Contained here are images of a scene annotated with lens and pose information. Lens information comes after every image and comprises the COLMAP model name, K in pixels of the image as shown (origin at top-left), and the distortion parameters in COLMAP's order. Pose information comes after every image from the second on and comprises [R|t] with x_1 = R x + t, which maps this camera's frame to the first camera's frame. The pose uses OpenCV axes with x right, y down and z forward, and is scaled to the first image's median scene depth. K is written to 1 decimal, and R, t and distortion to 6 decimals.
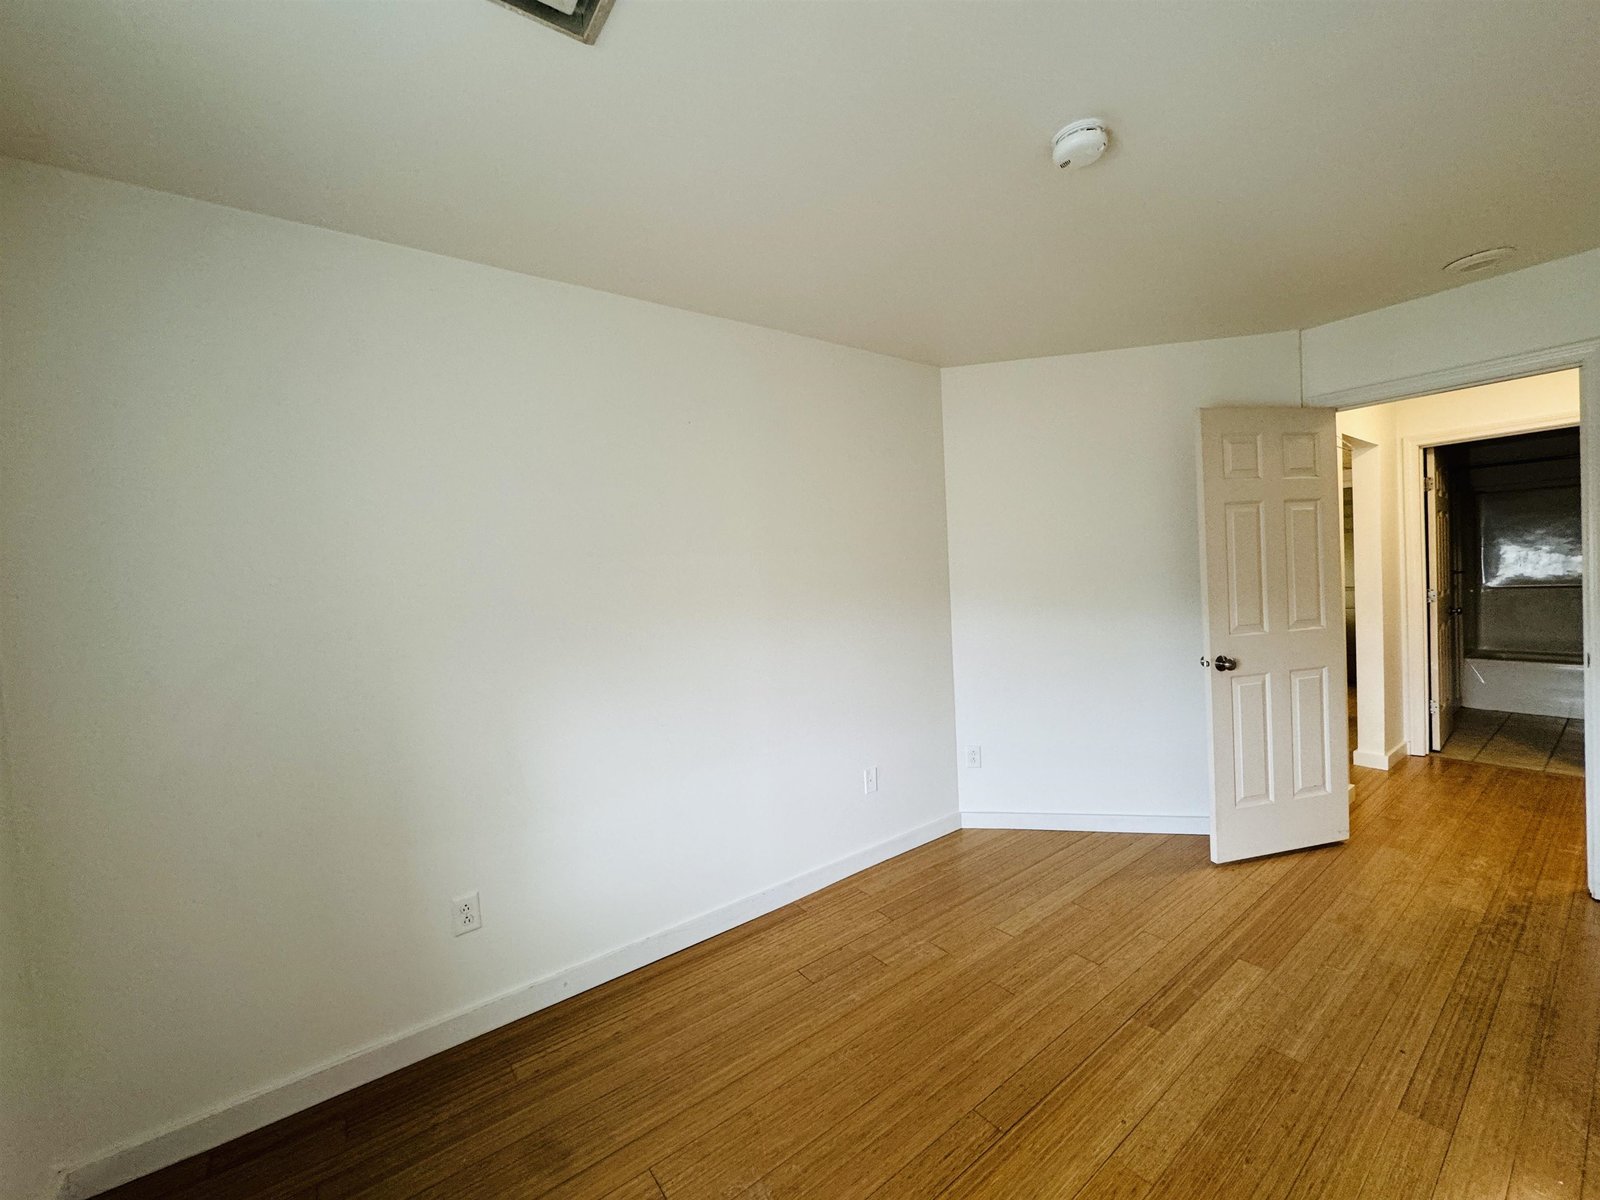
lens RADIAL K [[640.8, 0, 795.3], [0, 640.8, 597.1], [0, 0, 1]] dist [-0.004950, 0.000749]
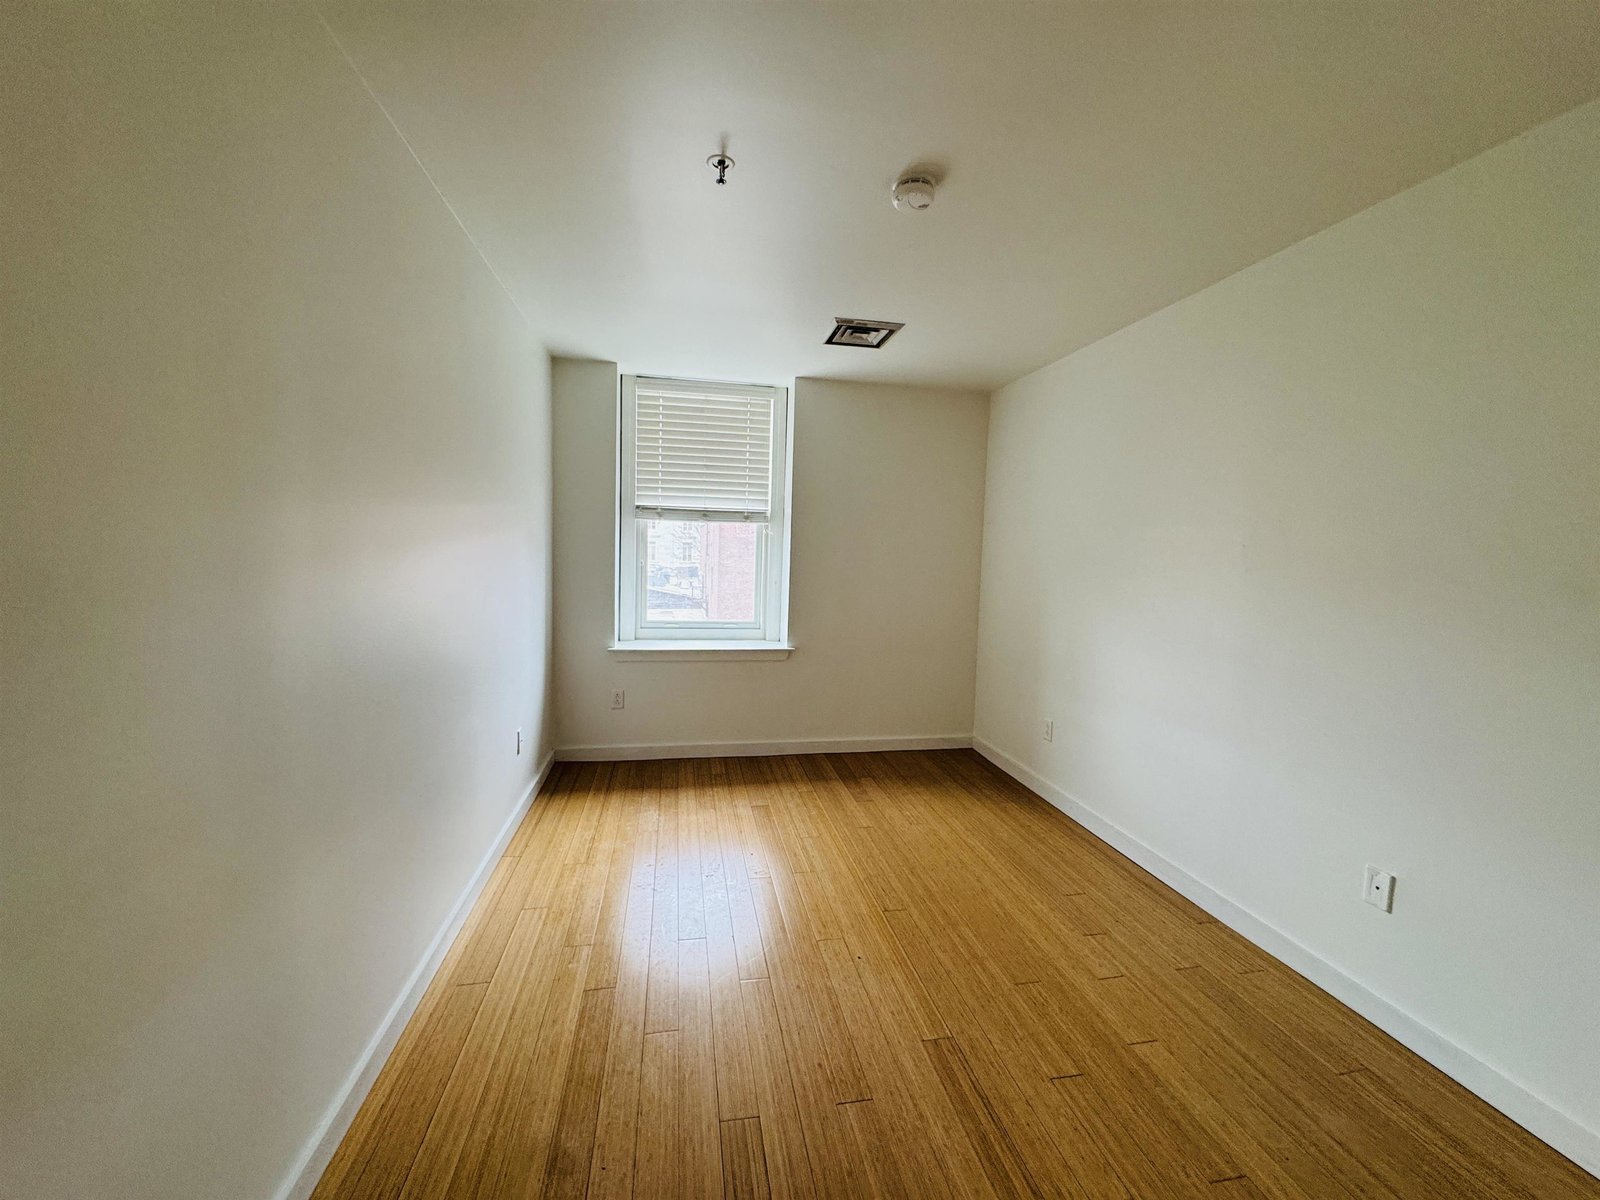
lens RADIAL K [[640.8, 0, 795.3], [0, 640.8, 599.8], [0, 0, 1]] dist [-0.004950, 0.000749]
pose [[-0.450499, 0.097853, -0.887398, 1.244593], [-0.046437, 0.990061, 0.132748, -0.056762], [0.891569, 0.101011, -0.441477, 1.041493]]
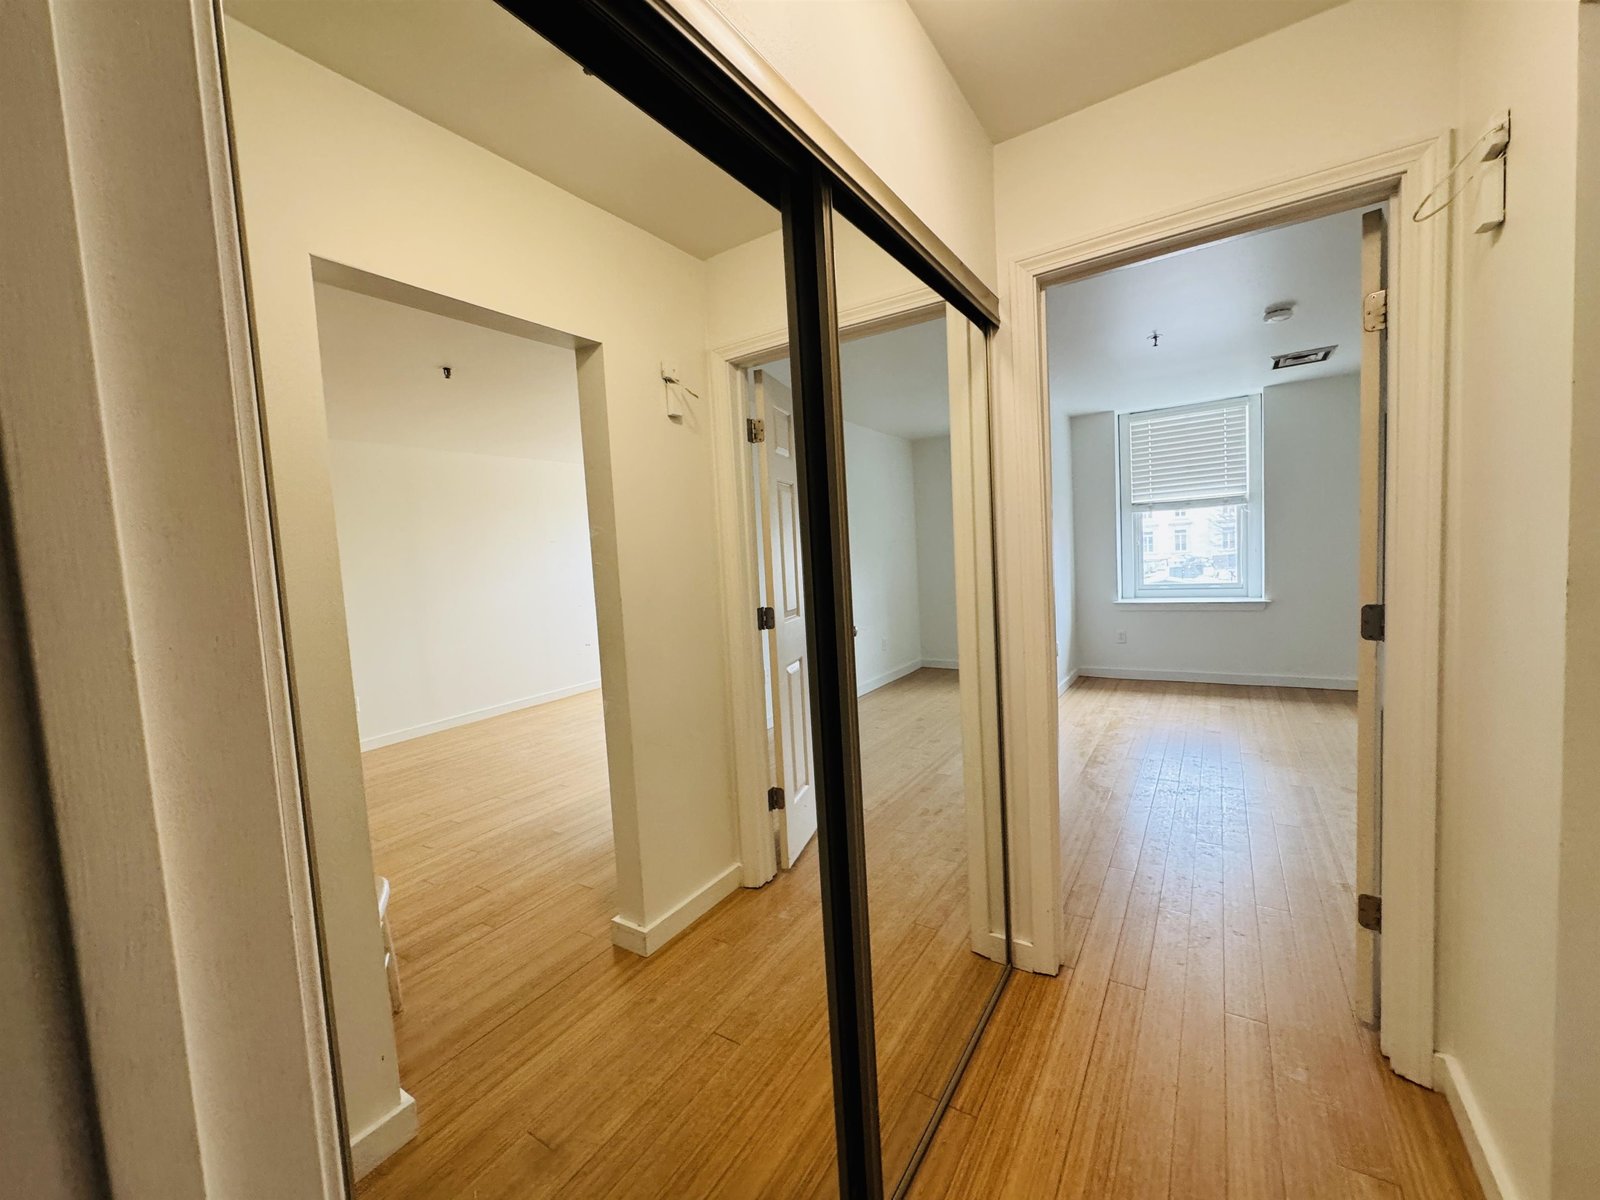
lens RADIAL K [[640.8, 0, 796.4], [0, 640.8, 595.6], [0, 0, 1]] dist [-0.004950, 0.000749]
pose [[-0.938341, 0.112998, -0.326723, 1.963835], [0.079770, 0.990340, 0.113414, -0.090783], [0.336383, 0.080358, -0.938291, 1.802079]]
